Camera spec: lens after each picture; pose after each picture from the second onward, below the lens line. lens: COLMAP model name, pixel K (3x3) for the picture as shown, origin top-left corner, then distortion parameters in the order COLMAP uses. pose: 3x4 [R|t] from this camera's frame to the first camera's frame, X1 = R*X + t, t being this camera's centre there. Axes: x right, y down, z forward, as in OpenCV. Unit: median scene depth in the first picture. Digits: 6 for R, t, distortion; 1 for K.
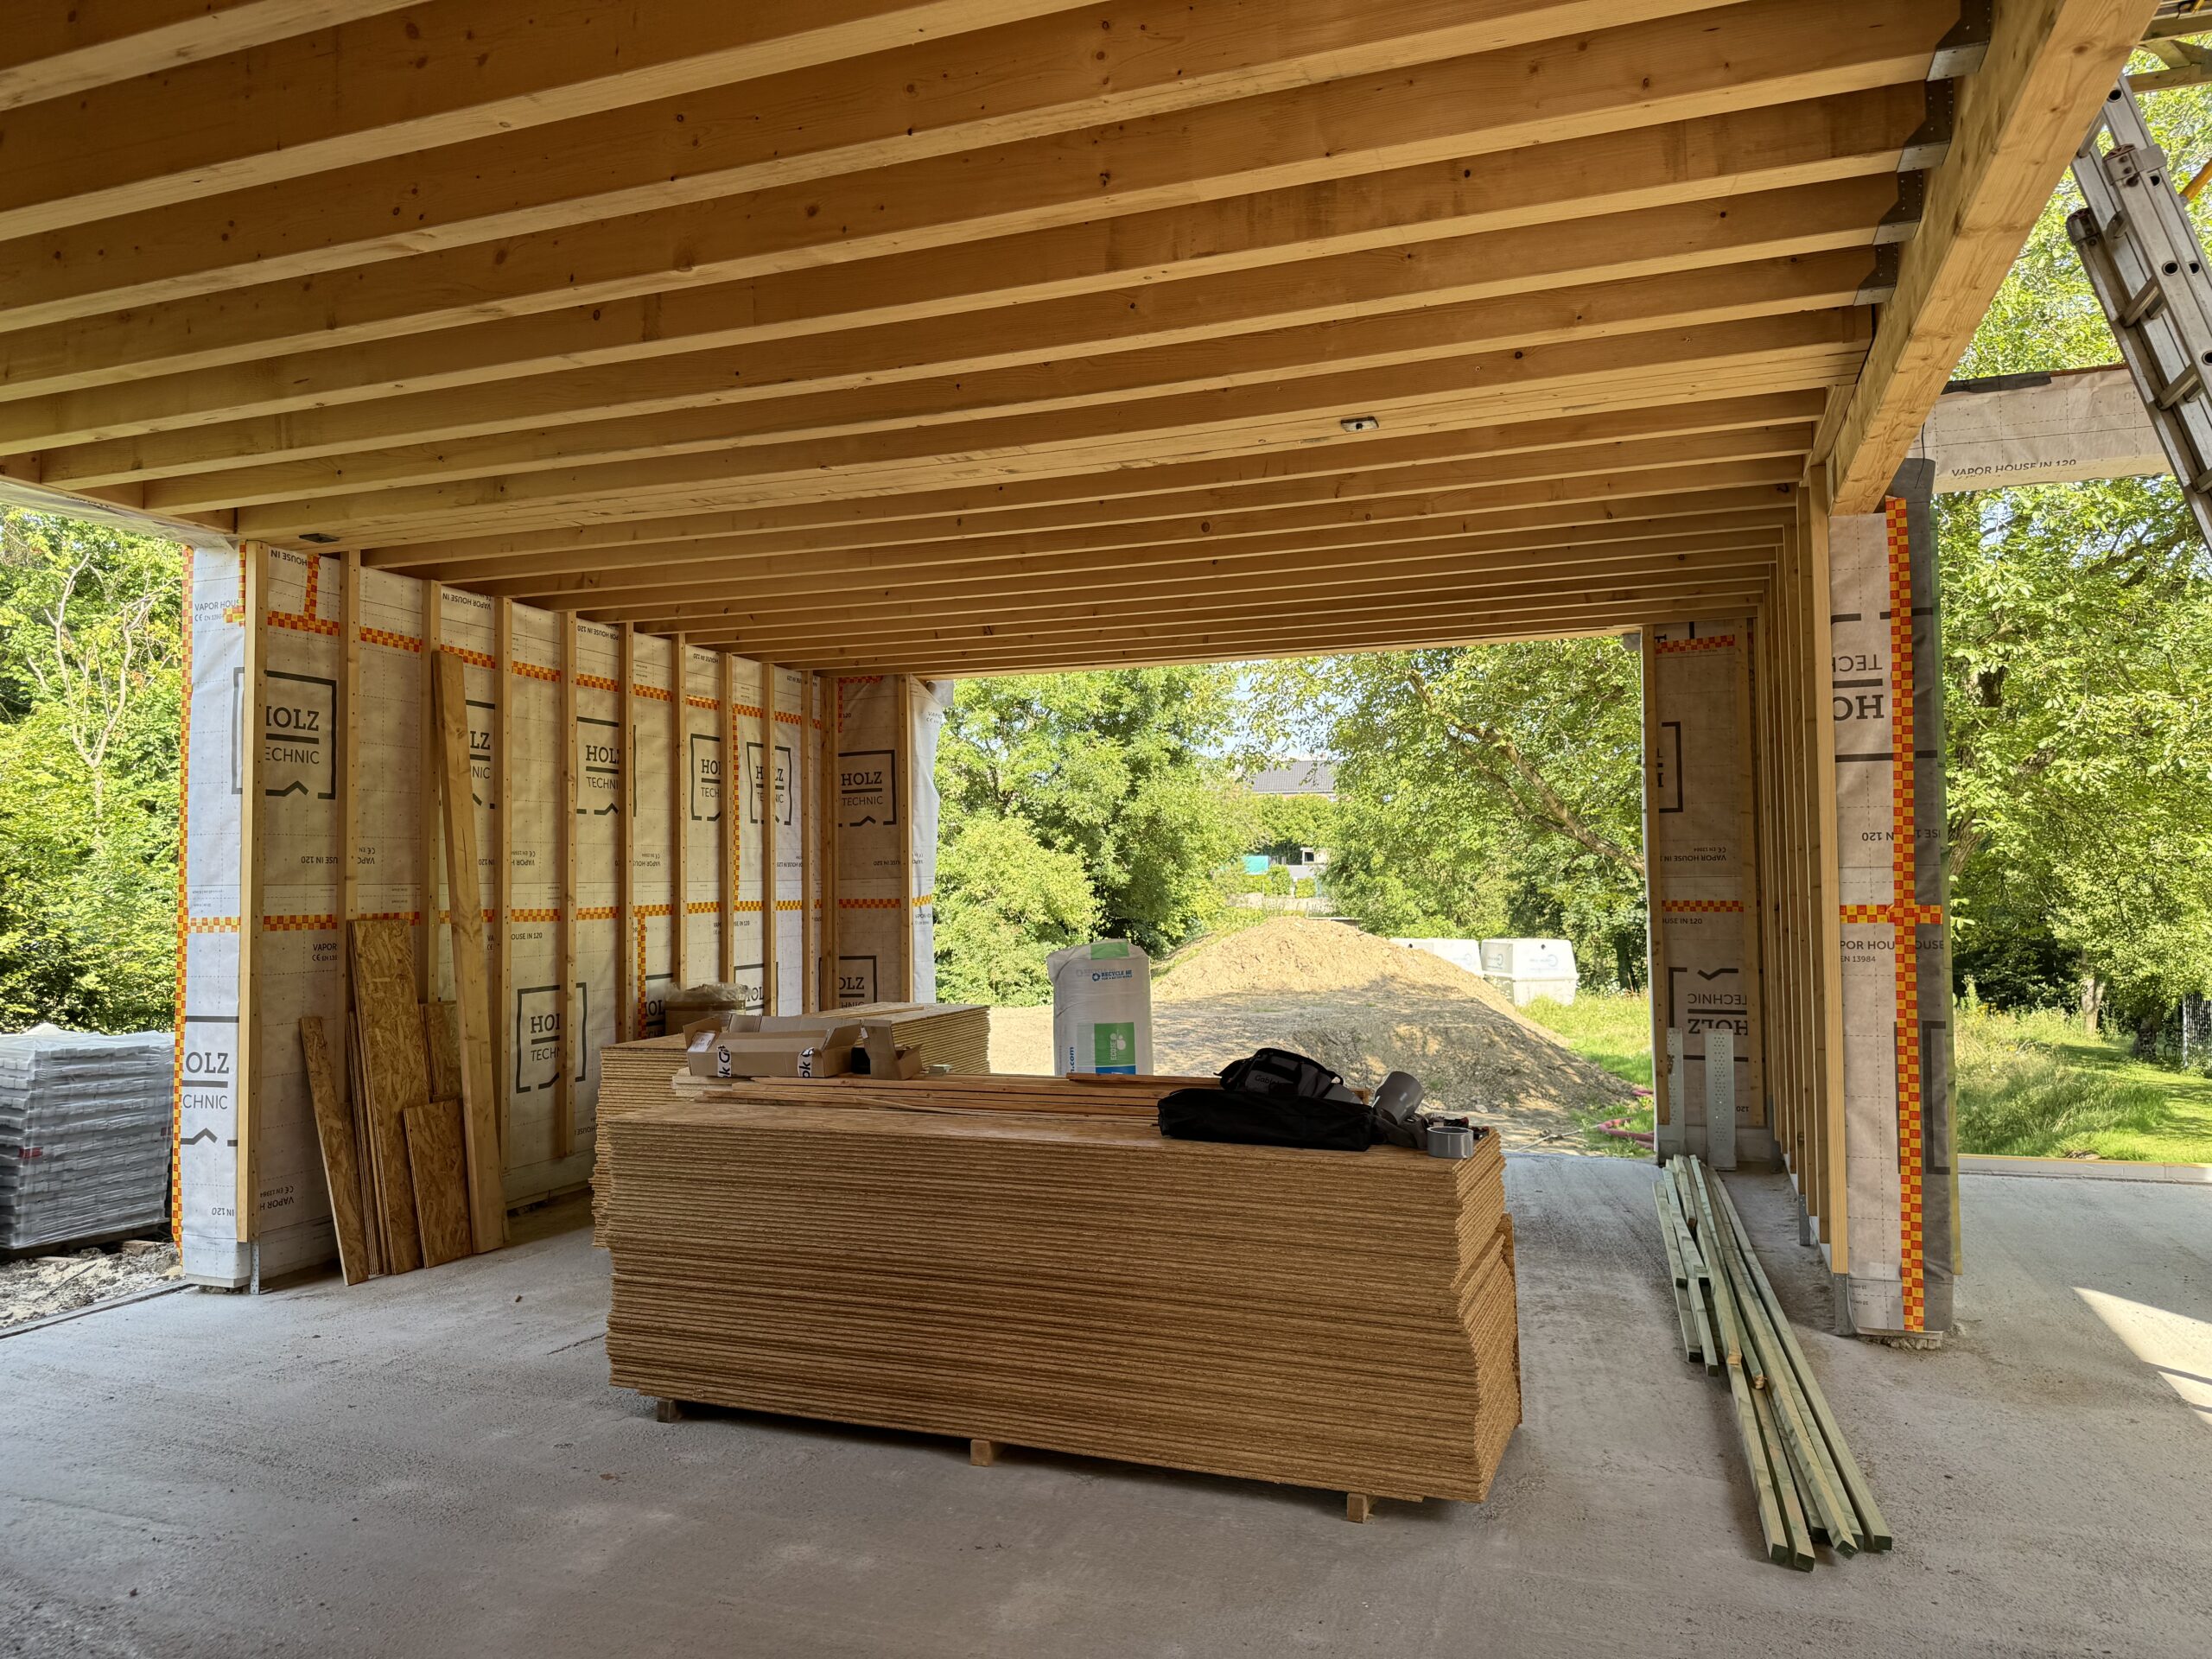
lens RADIAL K [[1515.6, 0, 1106.0], [0, 1515.6, 829.5], [0, 0, 1]] dist [0.094939, -0.071603]
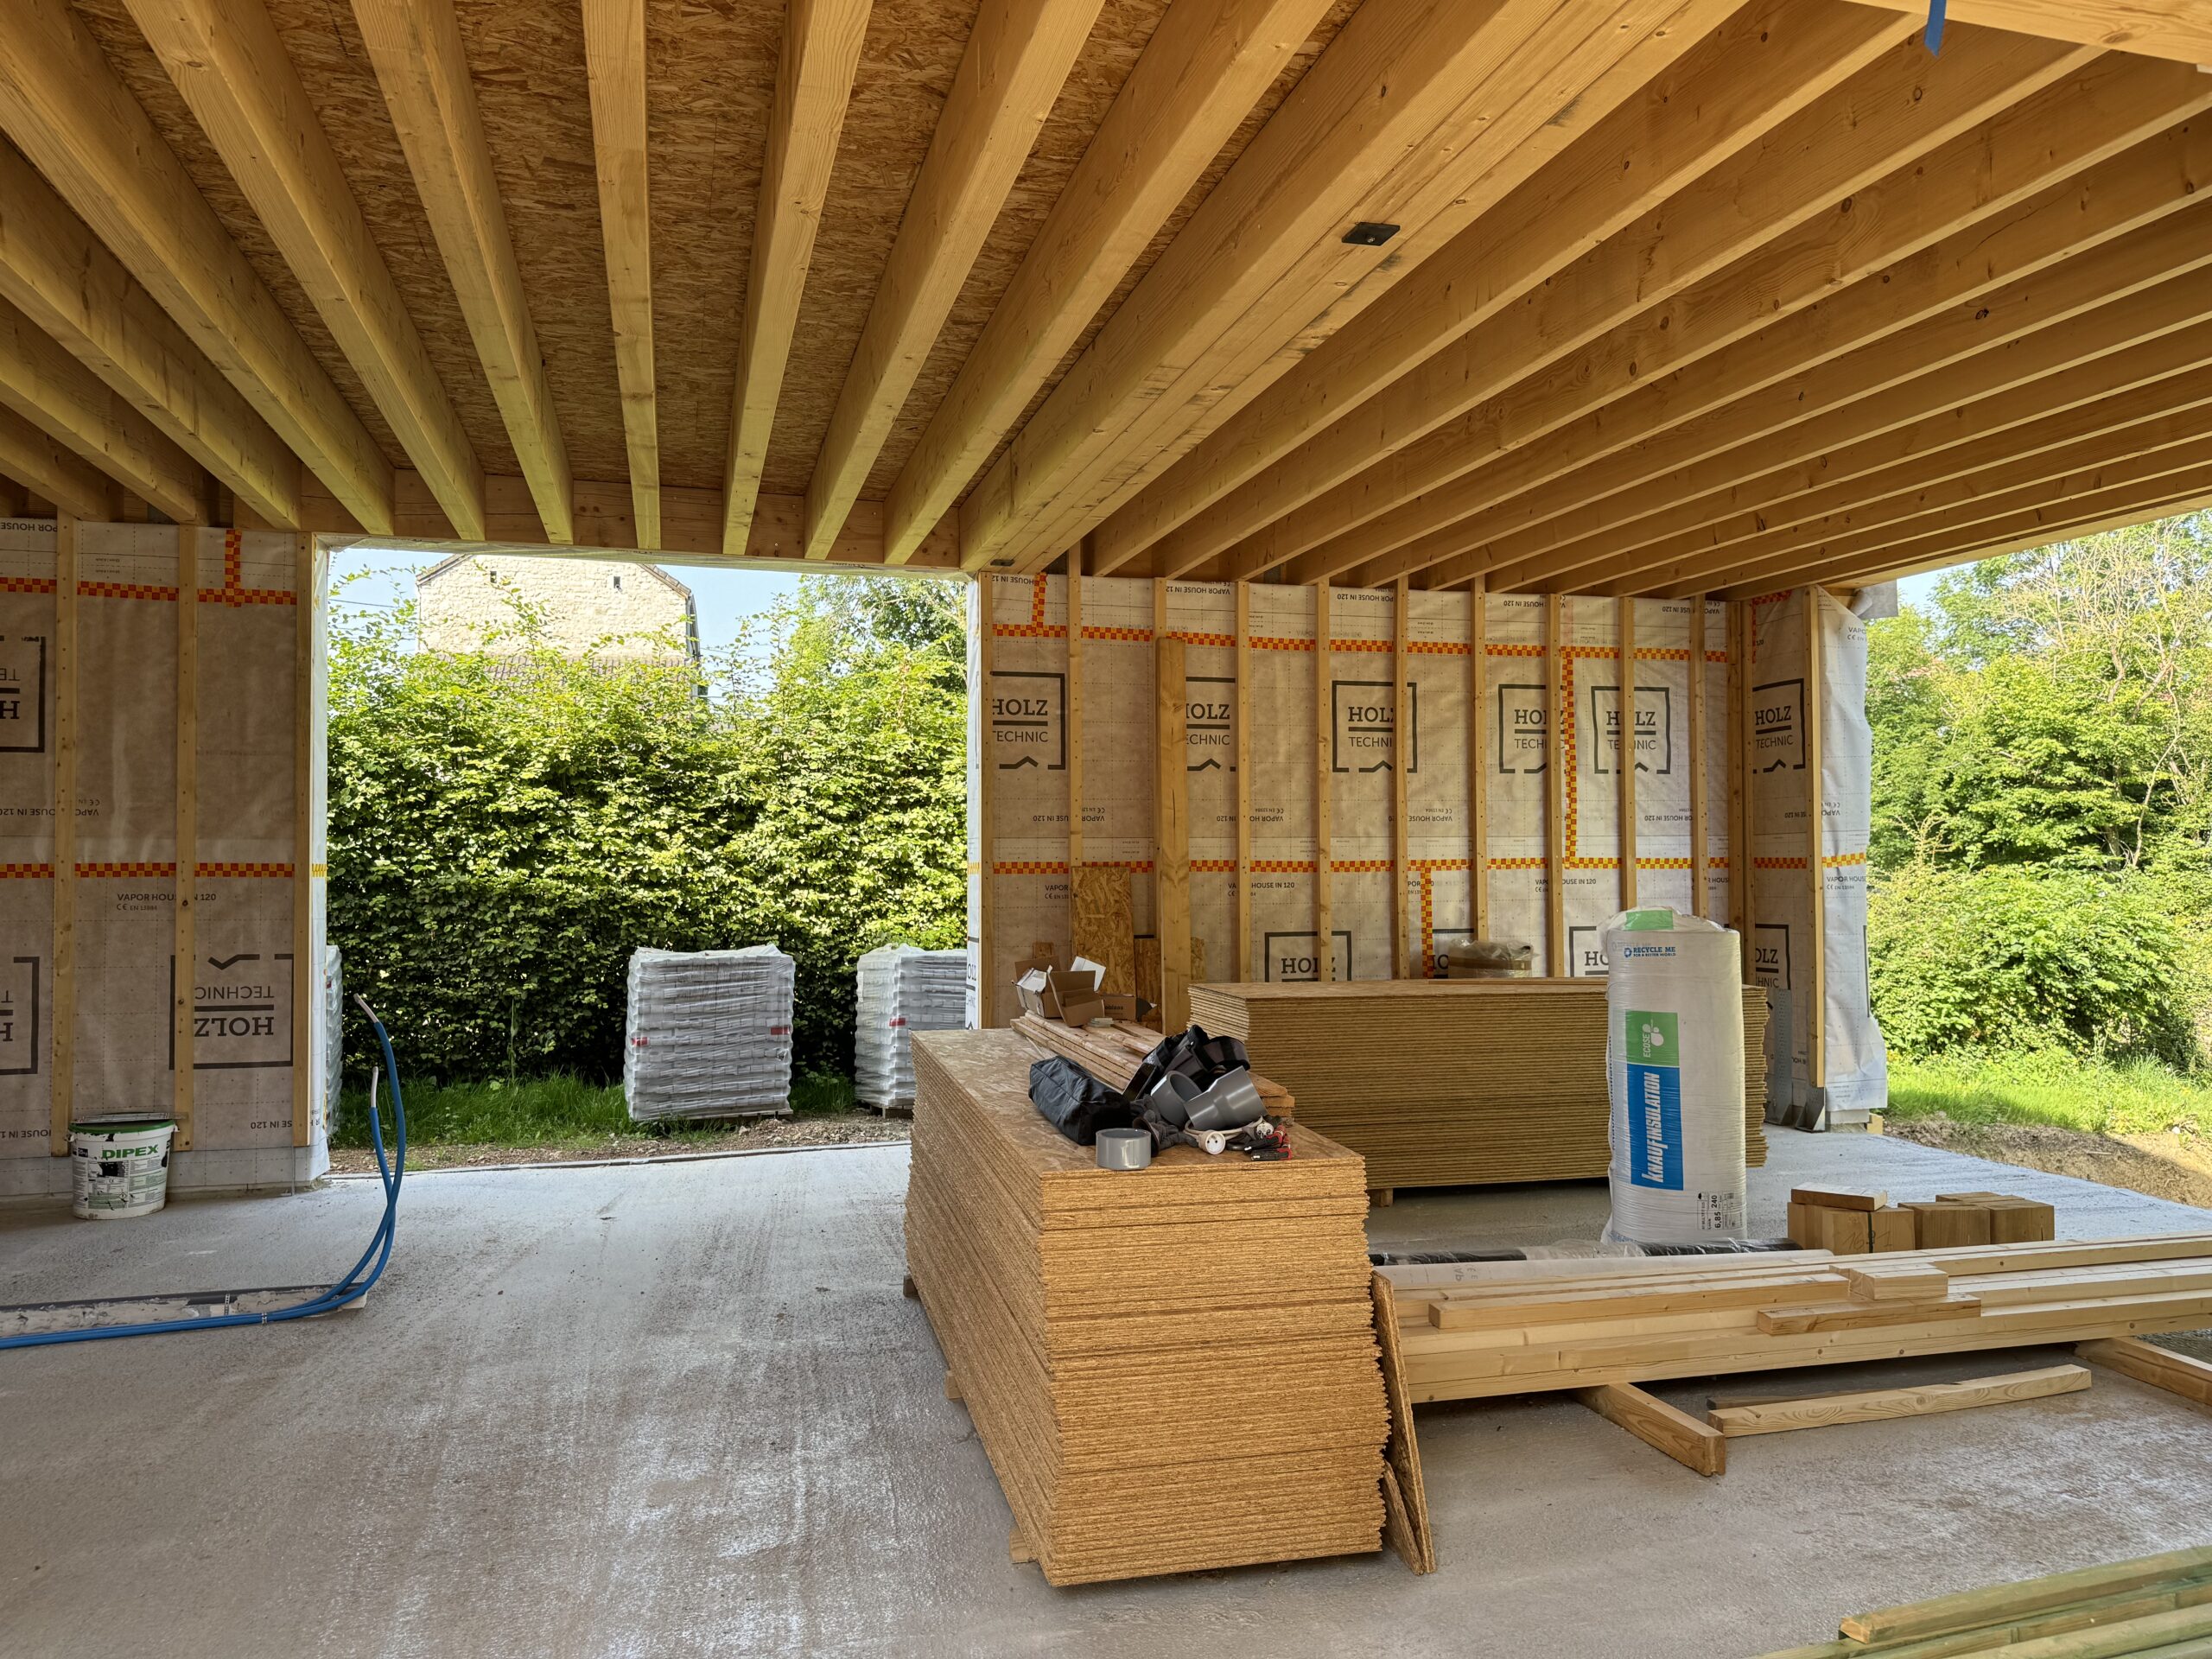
lens RADIAL K [[1515.6, 0, 1106.0], [0, 1515.6, 829.5], [0, 0, 1]] dist [0.094939, -0.071603]
pose [[0.588724, -0.006152, -0.808310, 0.391998], [0.027617, 0.999540, 0.012506, 0.011330], [0.807862, -0.029686, 0.588624, 0.239119]]
